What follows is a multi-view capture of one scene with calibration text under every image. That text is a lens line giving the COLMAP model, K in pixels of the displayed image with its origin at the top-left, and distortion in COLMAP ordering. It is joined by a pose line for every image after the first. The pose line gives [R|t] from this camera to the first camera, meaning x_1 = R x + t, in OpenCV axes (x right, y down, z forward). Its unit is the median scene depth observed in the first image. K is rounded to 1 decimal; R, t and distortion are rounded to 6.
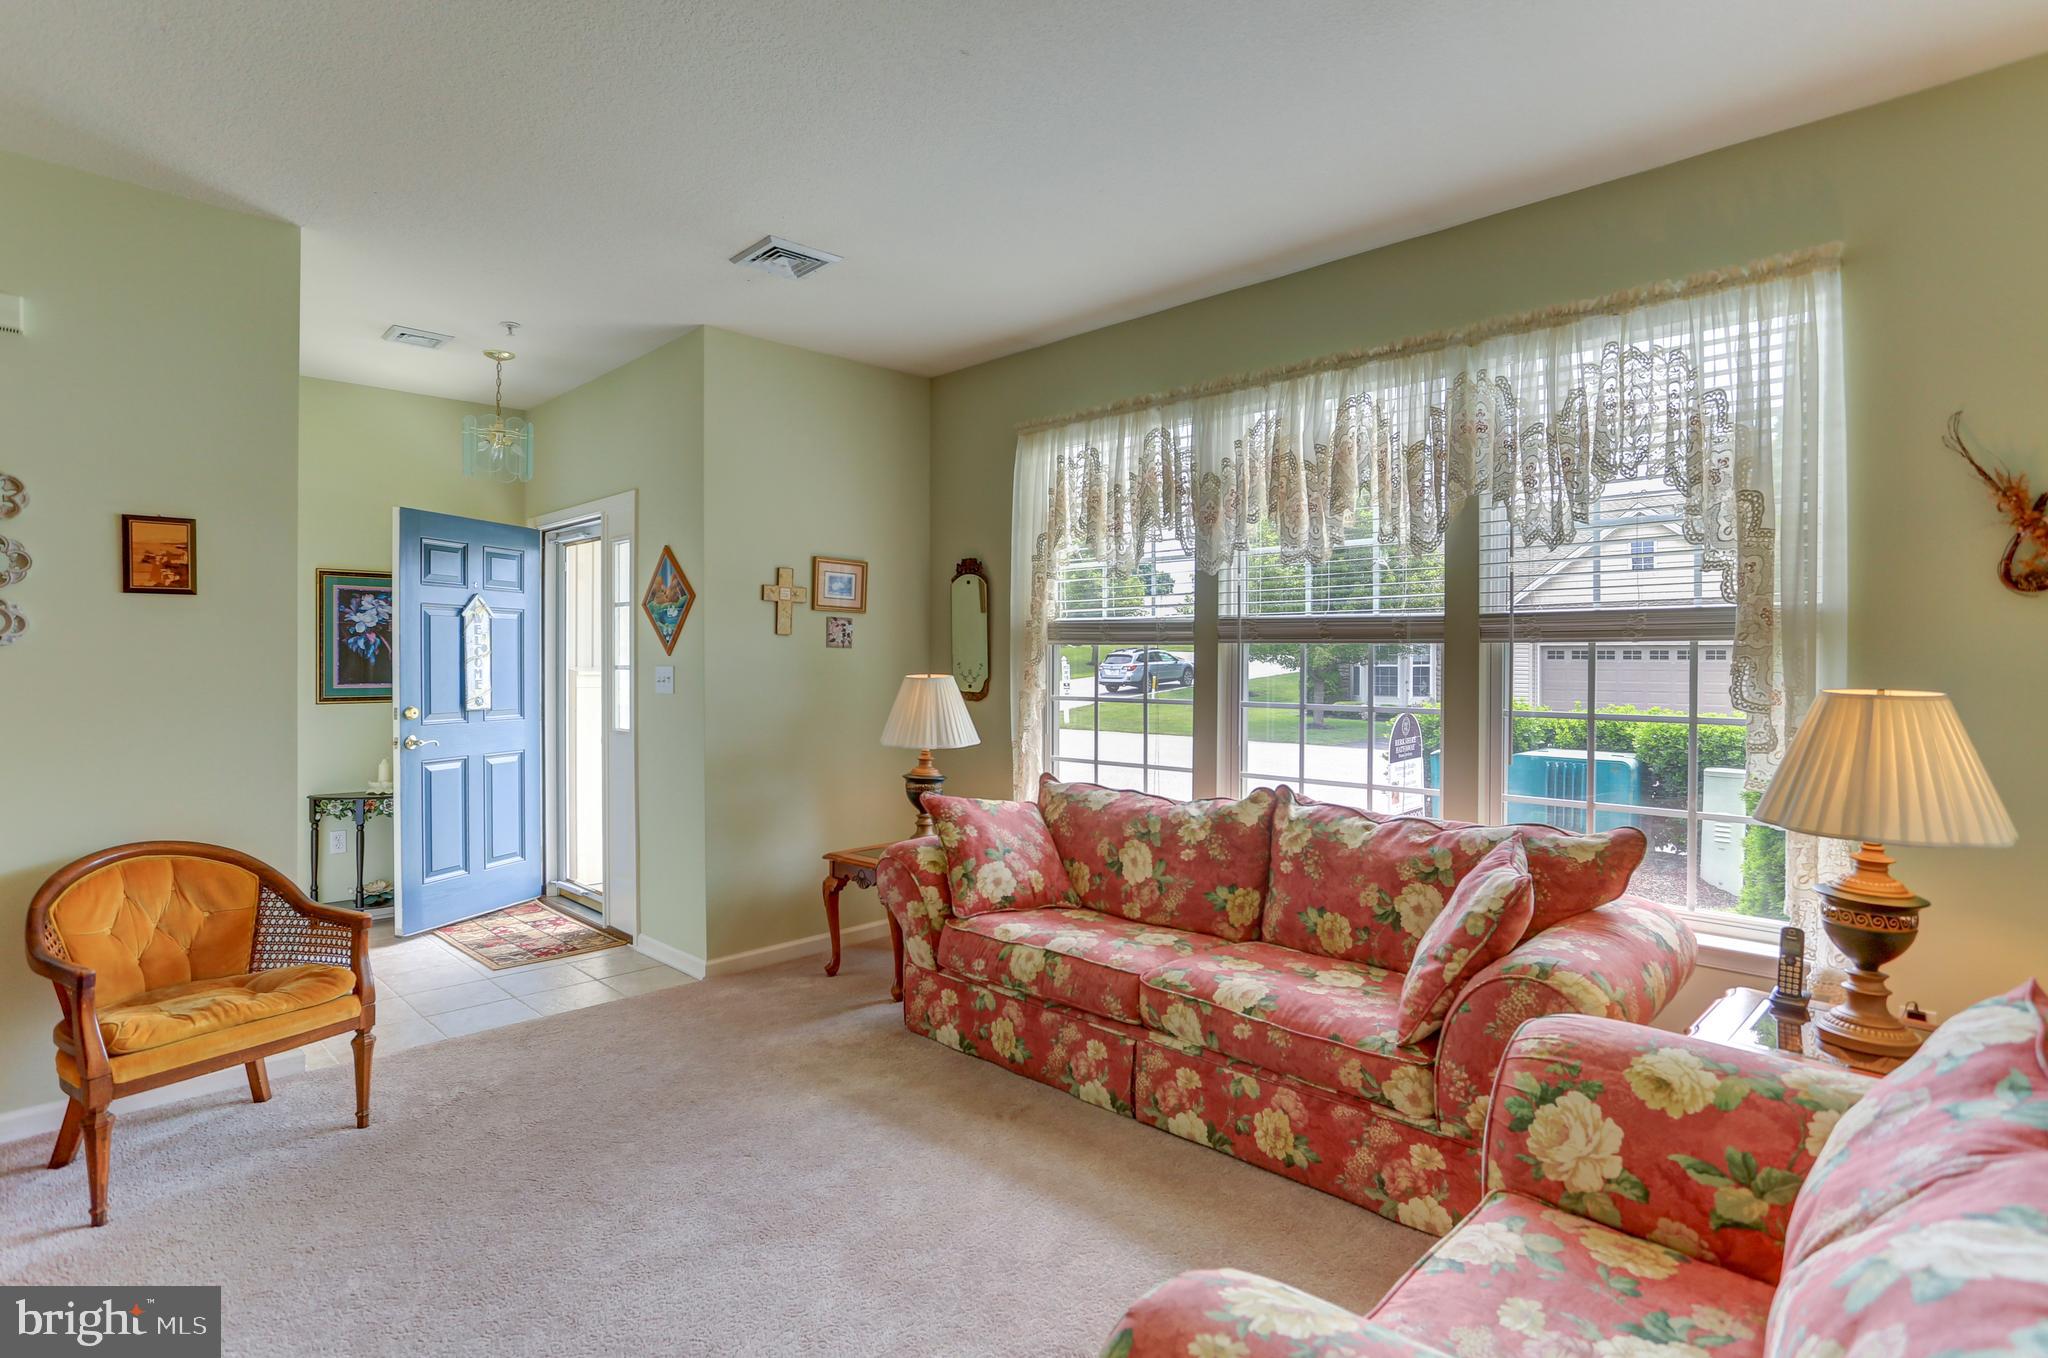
lens RADIAL K [[1051.9, 0, 1022.6], [0, 1051.9, 654.7], [0, 0, 1]] dist [-0.049946, 0.028954]
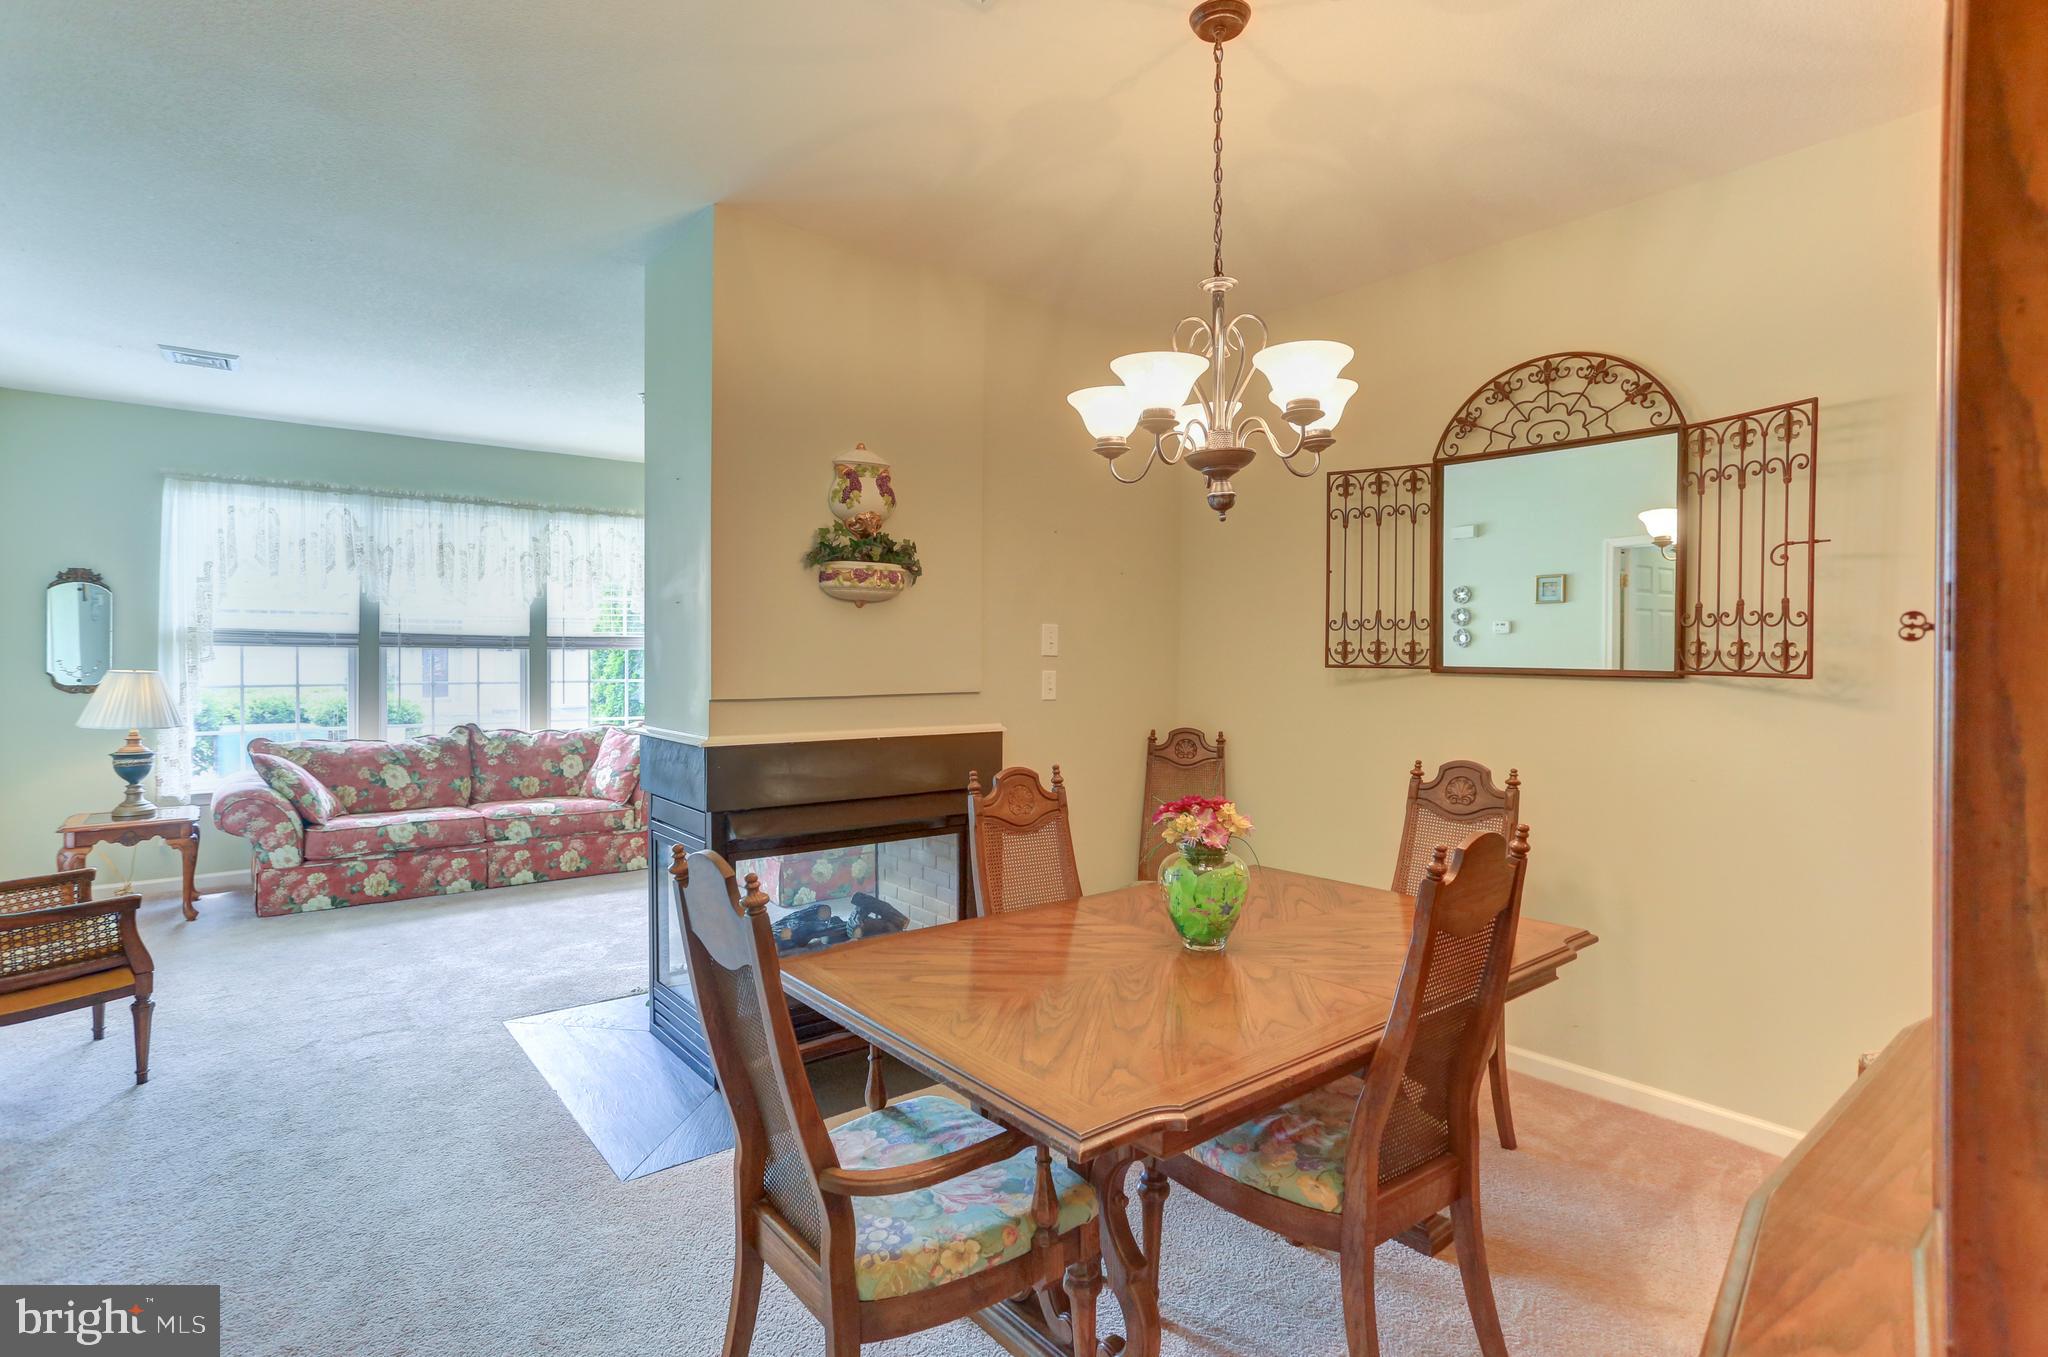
lens RADIAL K [[1051.9, 0, 1022.6], [0, 1051.9, 654.2], [0, 0, 1]] dist [-0.049946, 0.028954]
pose [[0.096714, -0.000051, 0.995312, -1.688963], [-0.006012, 0.999982, 0.000635, -0.009361], [-0.995294, -0.006045, 0.096712, -0.198800]]
